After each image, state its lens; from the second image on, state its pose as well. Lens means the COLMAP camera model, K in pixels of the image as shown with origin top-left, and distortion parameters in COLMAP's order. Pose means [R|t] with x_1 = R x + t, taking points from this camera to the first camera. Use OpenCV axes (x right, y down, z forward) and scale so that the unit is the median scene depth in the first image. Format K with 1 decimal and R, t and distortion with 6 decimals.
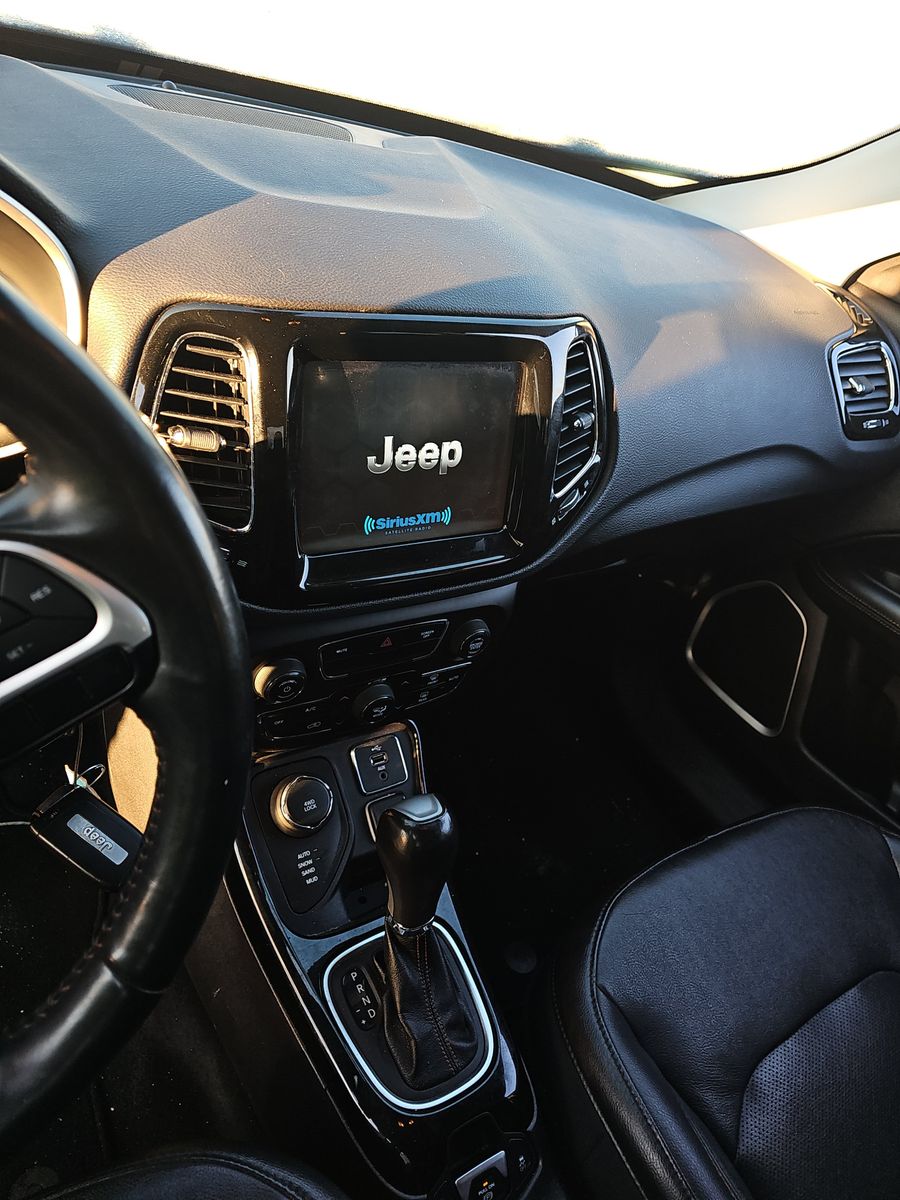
lens RADIAL K [[826.1, 0, 448.2], [0, 826.1, 614.8], [0, 0, 1]] dist [0.050954, -0.022597]
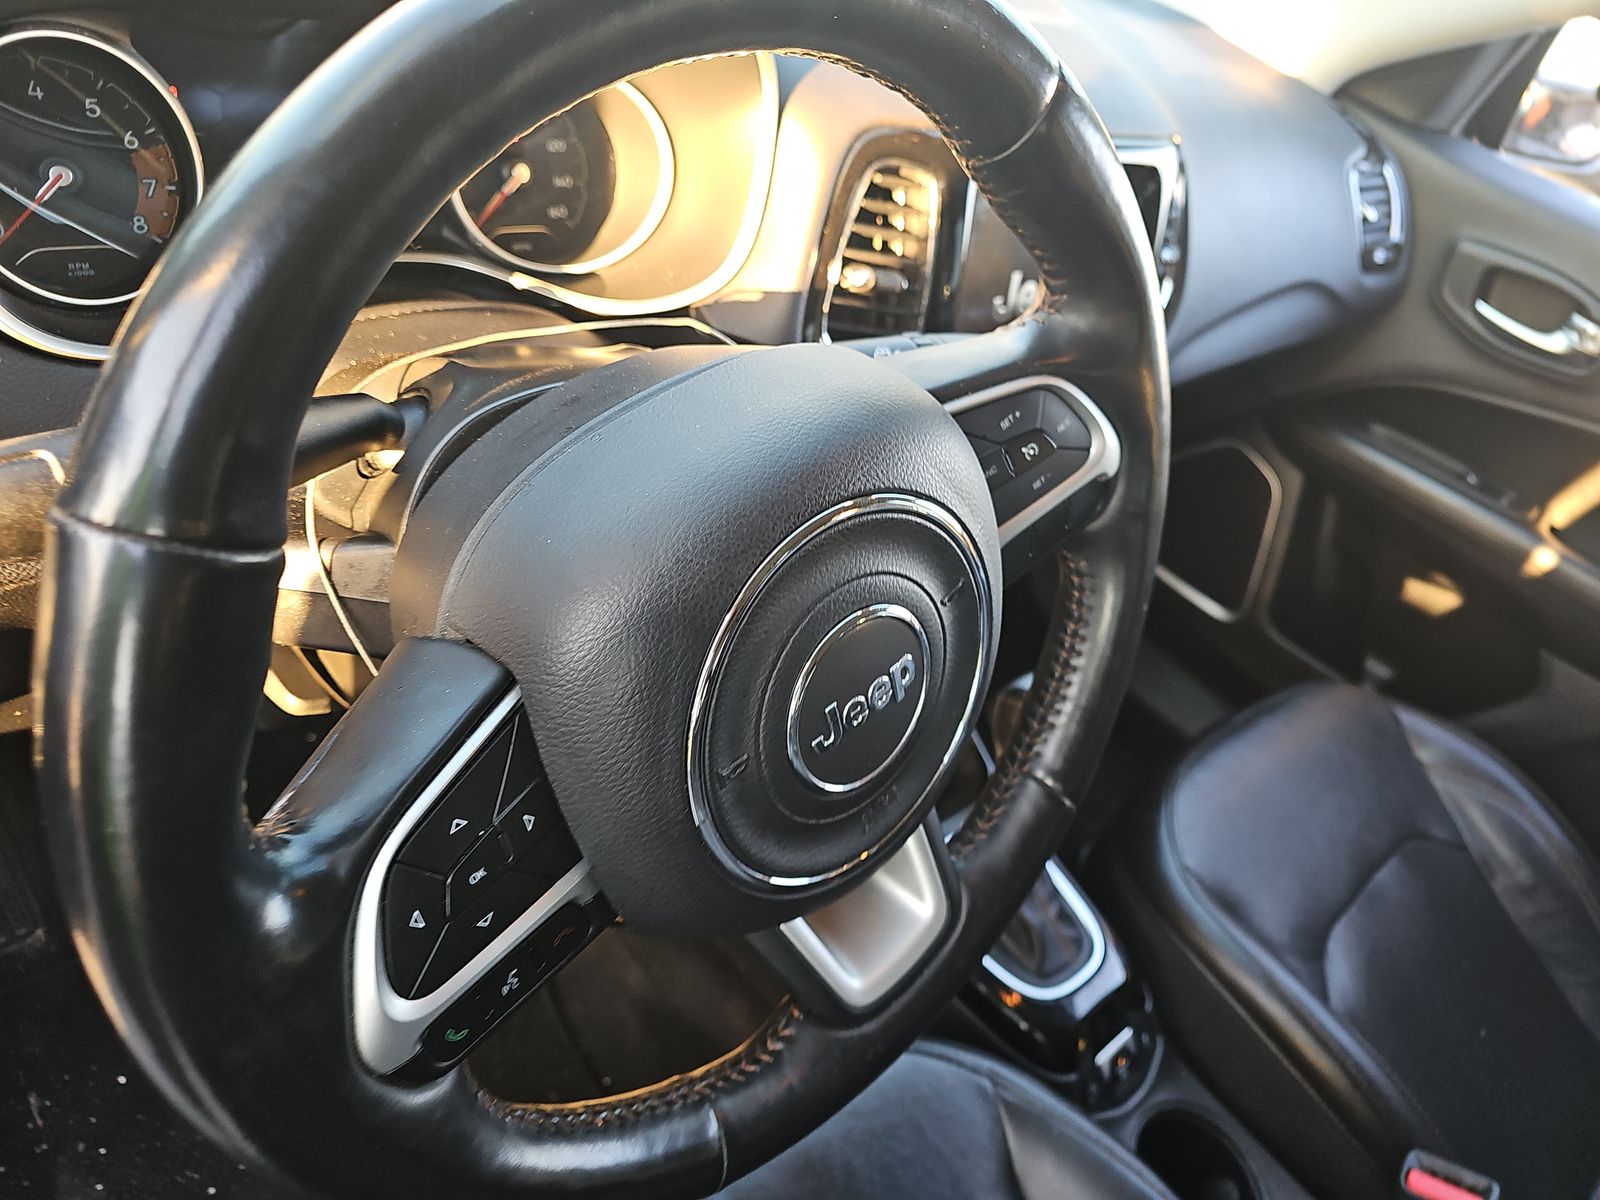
lens RADIAL K [[1101.5, 0, 806.7], [0, 1101.5, 597.2], [0, 0, 1]] dist [0.050954, -0.022597]
pose [[0.985680, -0.056208, 0.158984, -0.361694], [0.045233, 0.996391, 0.071826, 0.026664], [-0.162448, -0.063606, 0.984665, -0.124337]]
